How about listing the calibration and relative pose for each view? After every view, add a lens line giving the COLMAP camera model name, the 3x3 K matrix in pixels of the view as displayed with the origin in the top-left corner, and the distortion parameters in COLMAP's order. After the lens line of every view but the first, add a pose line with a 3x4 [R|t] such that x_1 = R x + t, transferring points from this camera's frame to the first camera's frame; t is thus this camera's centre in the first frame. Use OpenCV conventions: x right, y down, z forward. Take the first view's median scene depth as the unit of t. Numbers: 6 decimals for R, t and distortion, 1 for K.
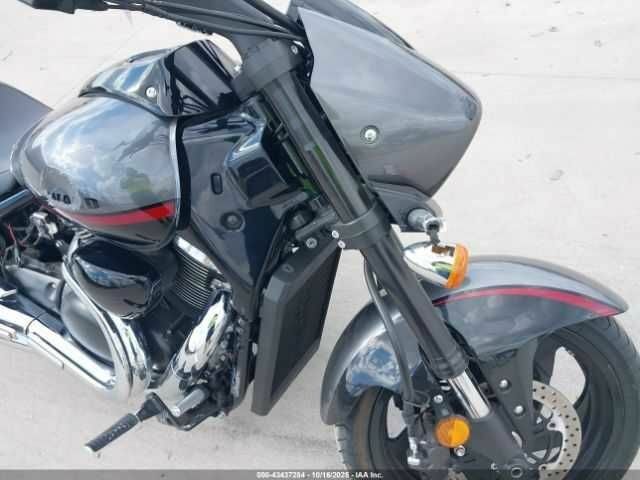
lens RADIAL K [[450.2, 0, 321.6], [0, 450.2, 239.2], [0, 0, 1]] dist [-0.003681, 0.000395]
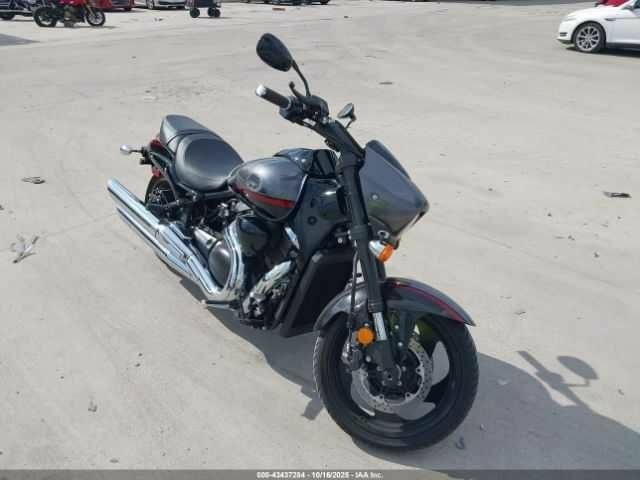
lens RADIAL K [[510.9, 0, 322.3], [0, 510.9, 244.5], [0, 0, 1]] dist [-0.033250, 0.014015]
pose [[0.906064, 0.336329, -0.256771, 0.542118], [-0.402293, 0.872817, -0.276316, 0.743971], [0.131181, 0.353657, 0.926131, -1.311806]]
